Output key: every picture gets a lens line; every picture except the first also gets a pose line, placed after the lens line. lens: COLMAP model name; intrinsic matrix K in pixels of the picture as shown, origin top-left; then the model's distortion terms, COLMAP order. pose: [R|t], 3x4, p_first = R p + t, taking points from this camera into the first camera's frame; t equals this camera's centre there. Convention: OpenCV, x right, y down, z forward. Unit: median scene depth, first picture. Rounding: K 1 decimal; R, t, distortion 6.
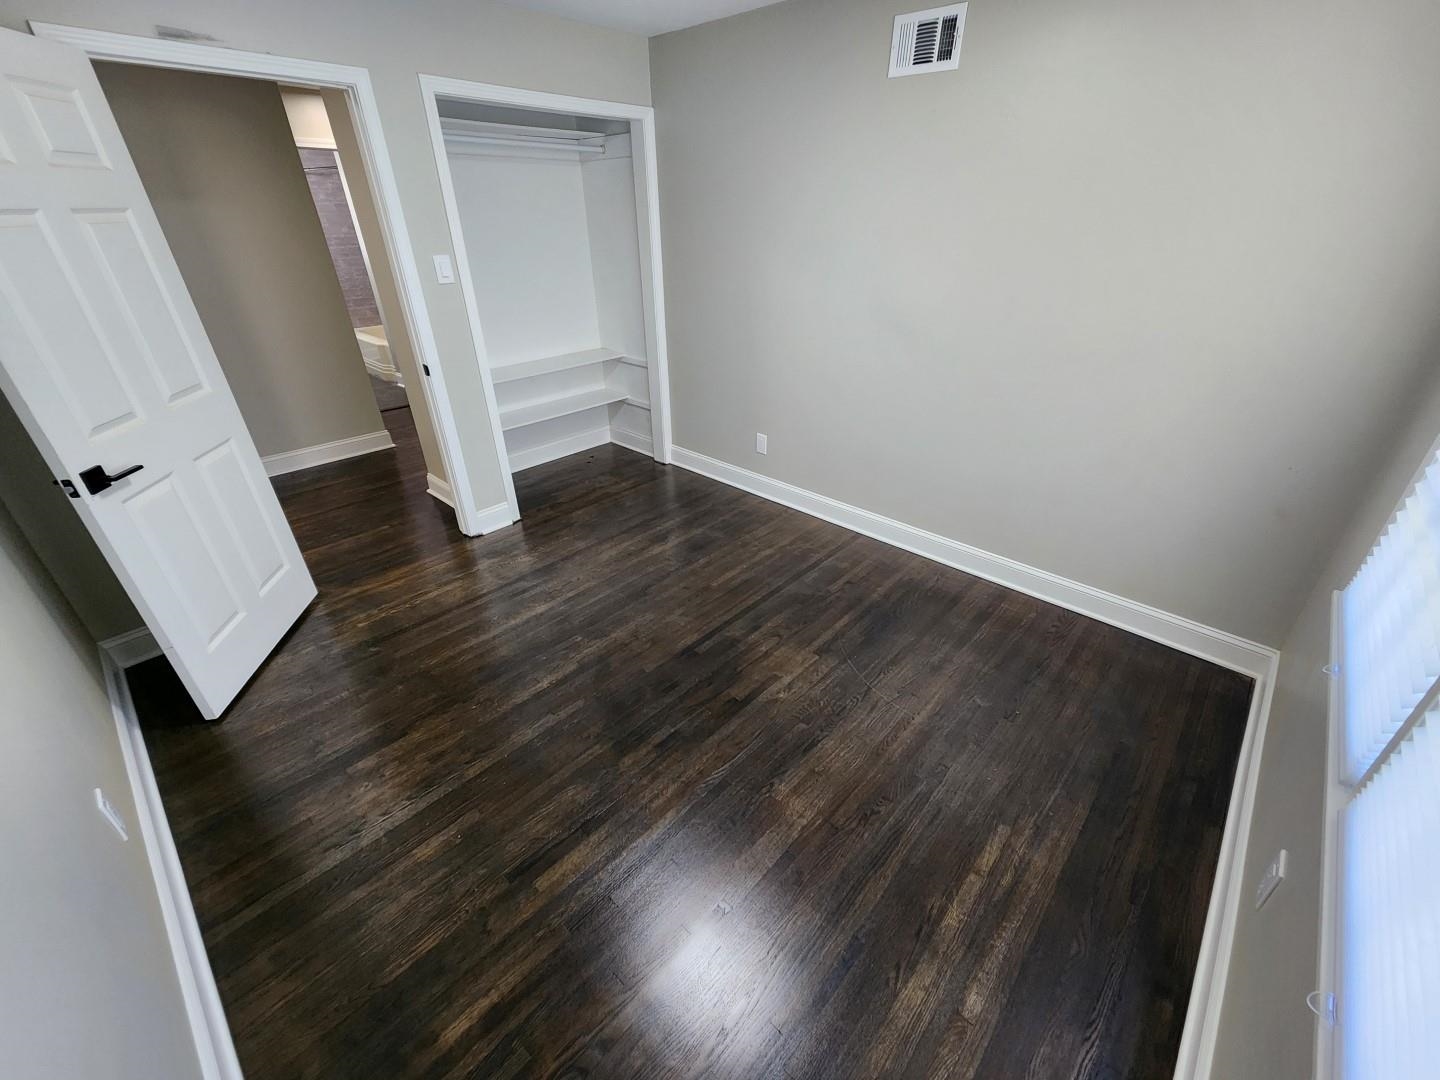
lens RADIAL K [[590.3, 0, 722.0], [0, 590.3, 543.6], [0, 0, 1]] dist [0.008344, -0.001022]
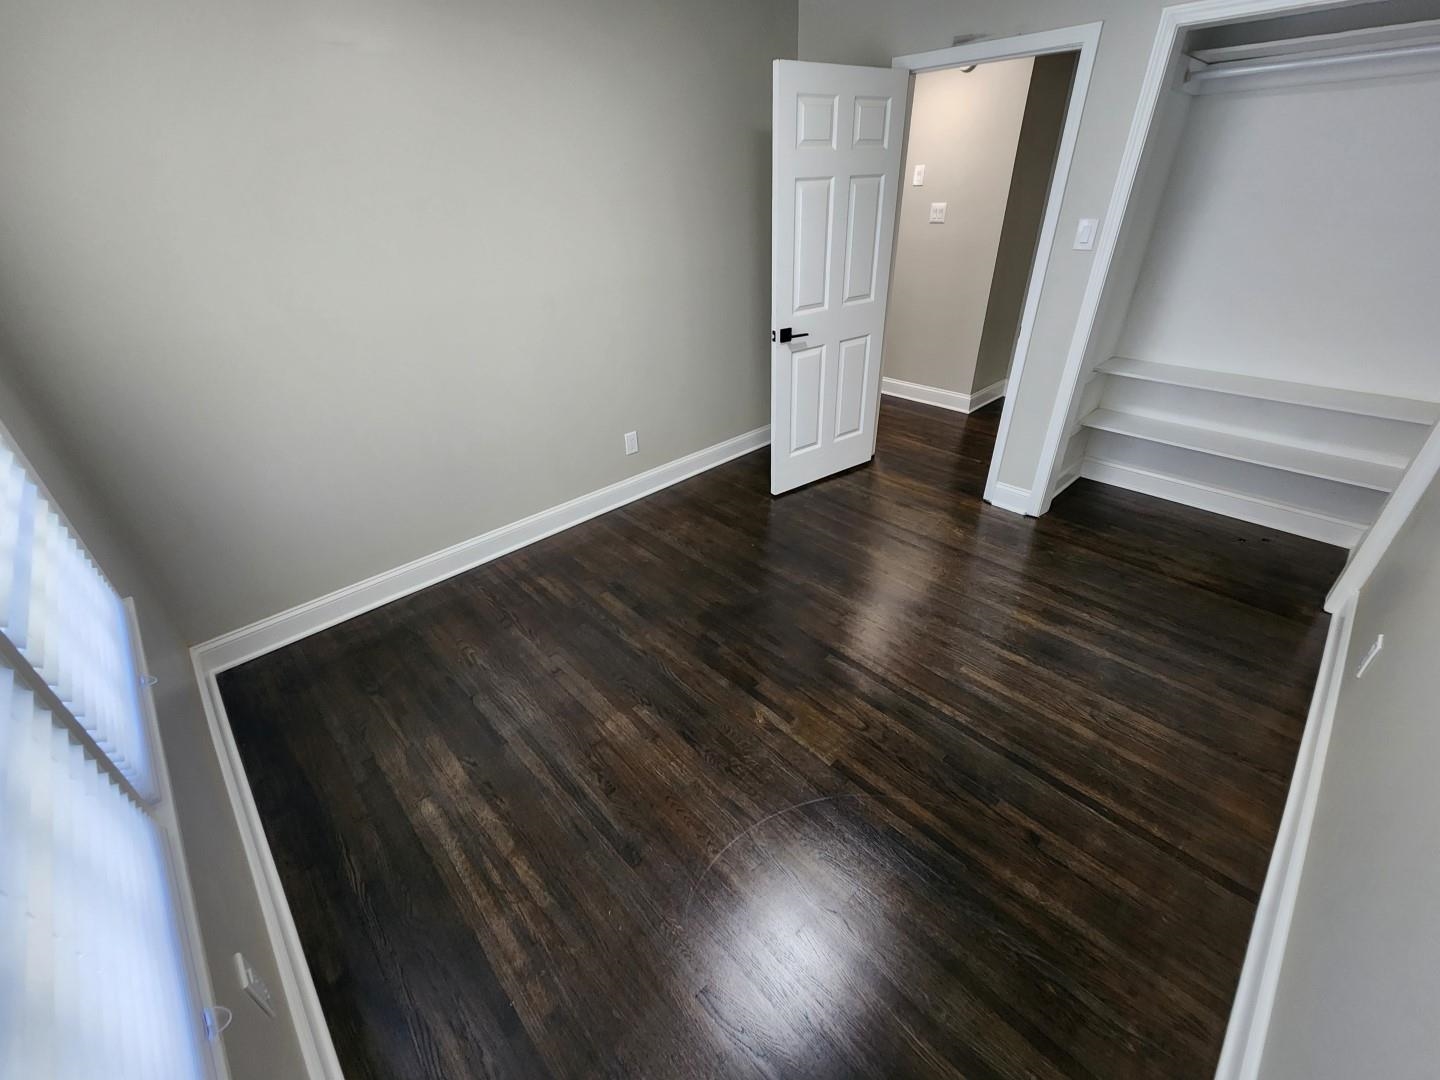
lens RADIAL K [[590.3, 0, 754.6], [0, 590.3, 540.3], [0, 0, 1]] dist [0.008344, -0.001022]
pose [[-0.031742, 0.525812, -0.850009, 0.860356], [-0.470377, 0.742515, 0.476882, -0.452384], [0.881895, 0.414962, 0.223761, 0.783666]]
